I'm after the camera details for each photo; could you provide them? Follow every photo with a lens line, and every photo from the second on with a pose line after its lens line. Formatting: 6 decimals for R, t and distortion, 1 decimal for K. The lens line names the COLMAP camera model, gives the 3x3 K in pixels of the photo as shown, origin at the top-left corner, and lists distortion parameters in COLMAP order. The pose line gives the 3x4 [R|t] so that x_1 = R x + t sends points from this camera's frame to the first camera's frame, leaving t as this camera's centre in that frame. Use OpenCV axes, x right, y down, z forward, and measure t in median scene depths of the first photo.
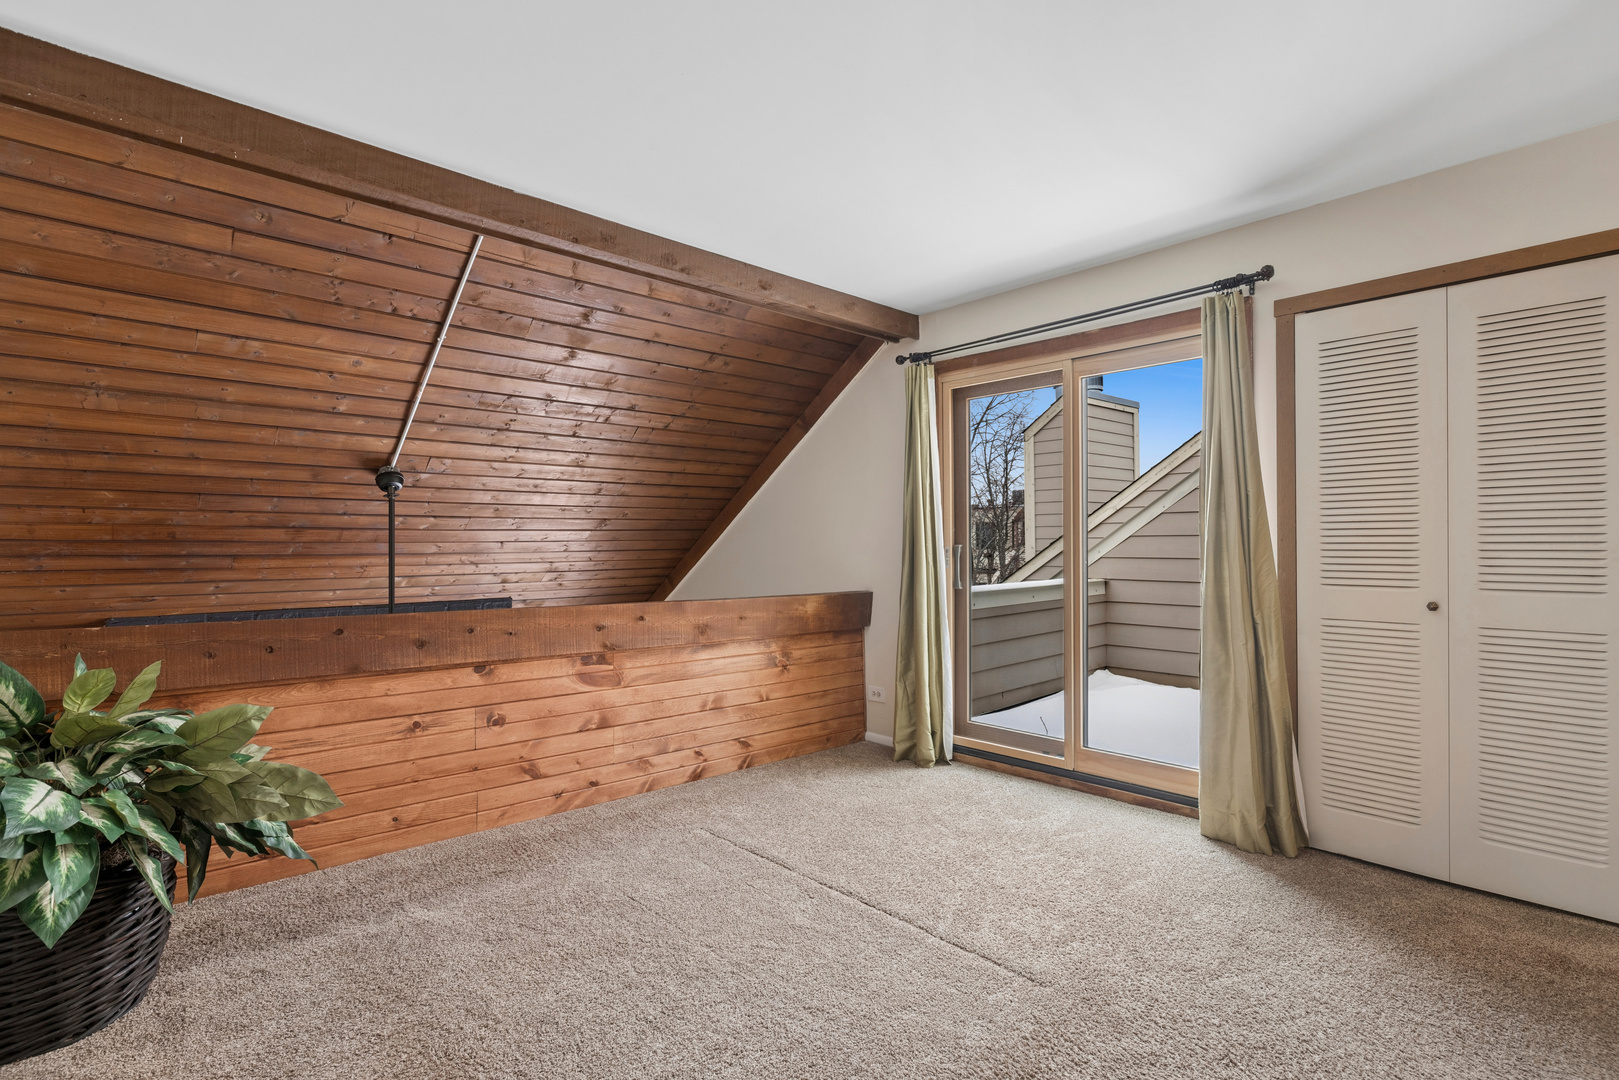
lens RADIAL K [[763.1, 0, 818.2], [0, 763.1, 541.9], [0, 0, 1]] dist [-0.000806, 0.000766]
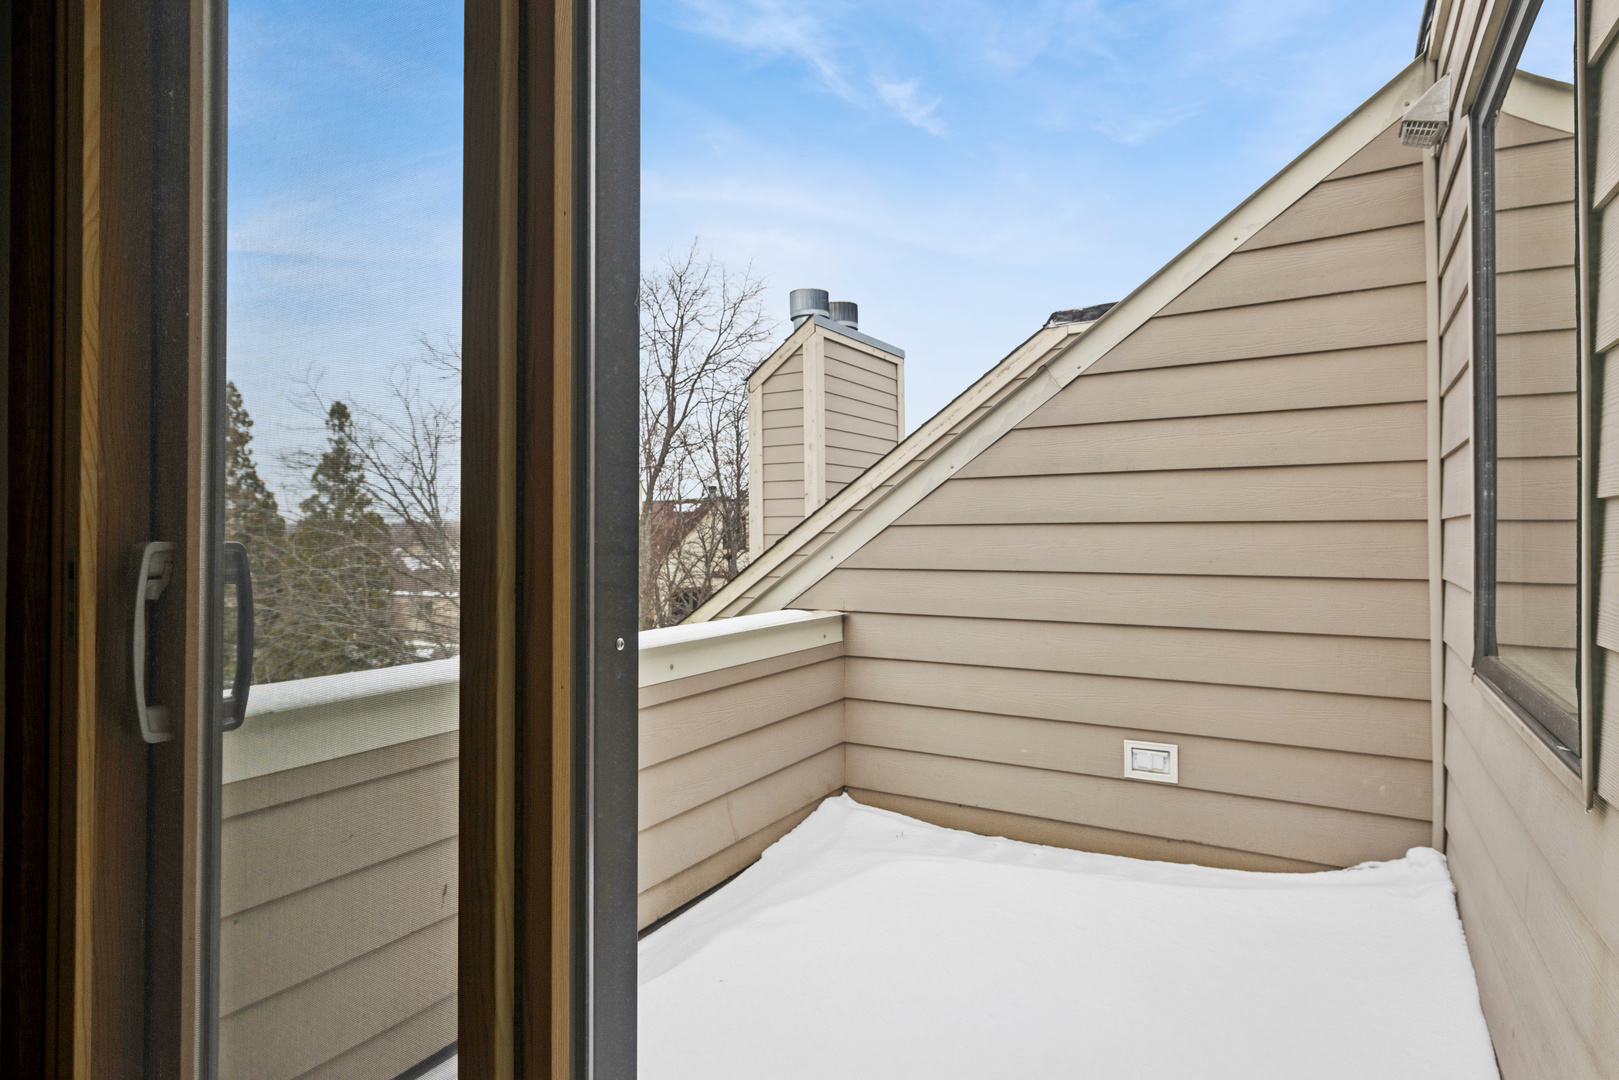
lens RADIAL K [[867.8, 0, 809.5], [0, 867.8, 540.0], [0, 0, 1]] dist [0.000091, 0.000010]
pose [[0.957610, 0.007328, 0.287973, 0.325666], [-0.007428, 0.999972, -0.000747, 0.003325], [-0.287971, -0.001424, 0.957638, 0.785192]]
